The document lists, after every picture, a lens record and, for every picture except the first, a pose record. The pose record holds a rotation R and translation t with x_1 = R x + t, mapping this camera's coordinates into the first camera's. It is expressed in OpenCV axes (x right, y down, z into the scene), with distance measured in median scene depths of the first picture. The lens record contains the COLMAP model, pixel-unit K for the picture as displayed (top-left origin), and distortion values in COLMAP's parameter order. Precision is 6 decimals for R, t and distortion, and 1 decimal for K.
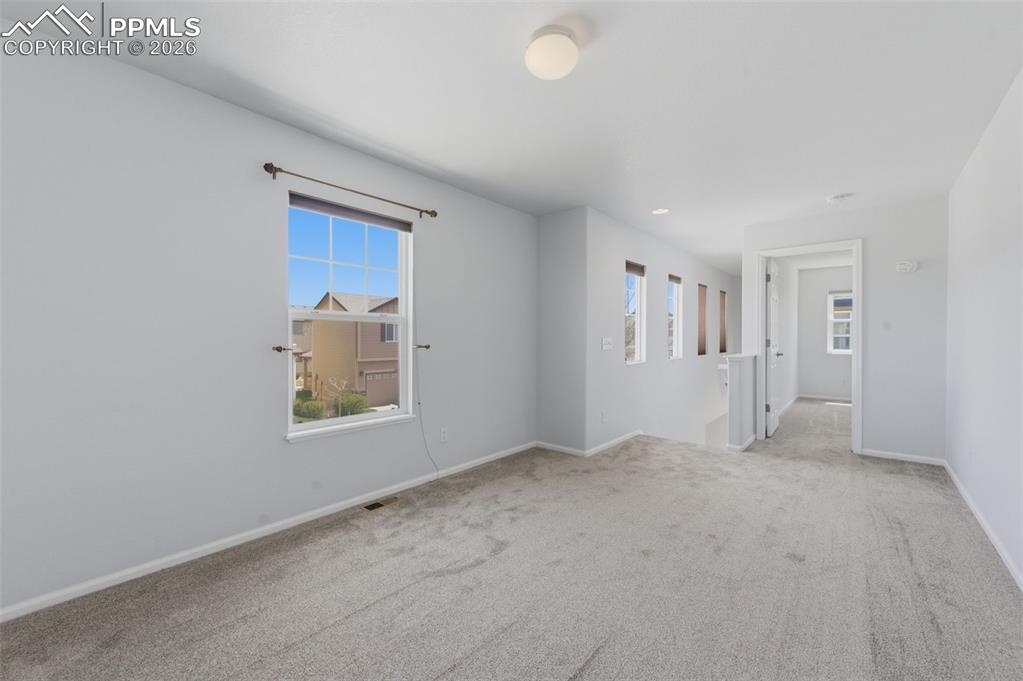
lens RADIAL K [[402.3, 0, 511.5], [0, 402.3, 340.5], [0, 0, 1]] dist [0.000395, -0.000028]
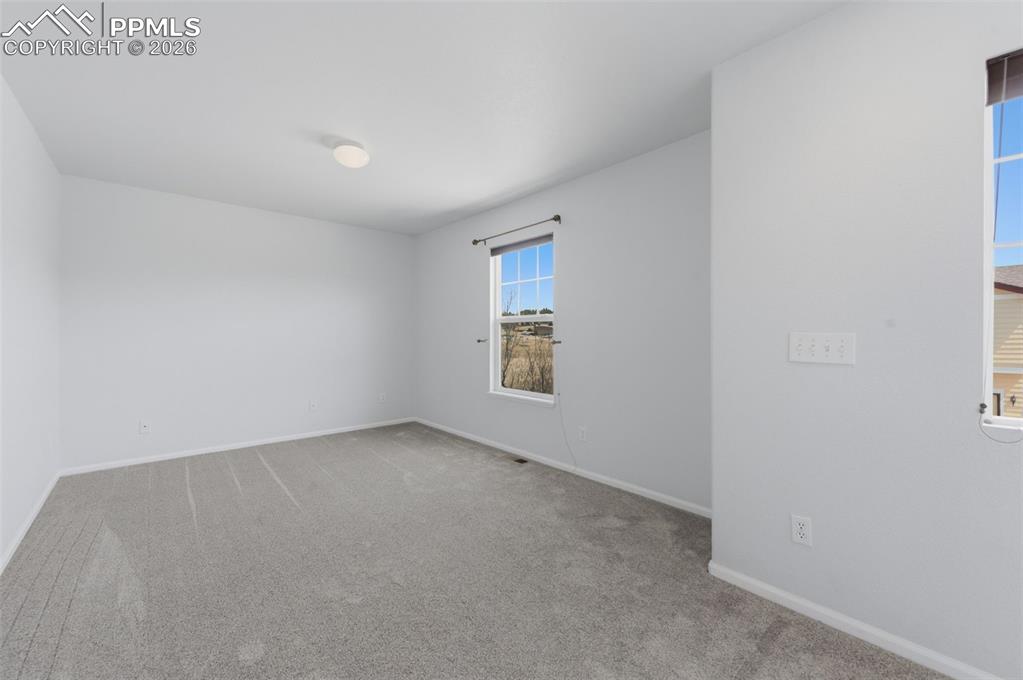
lens RADIAL K [[402.3, 0, 511.5], [0, 402.3, 340.0], [0, 0, 1]] dist [0.000395, -0.000028]
pose [[-0.119613, 0.013271, -0.992732, 0.931156], [-0.003990, 0.999896, 0.013848, -0.006574], [0.992813, 0.005617, -0.119548, 1.070926]]
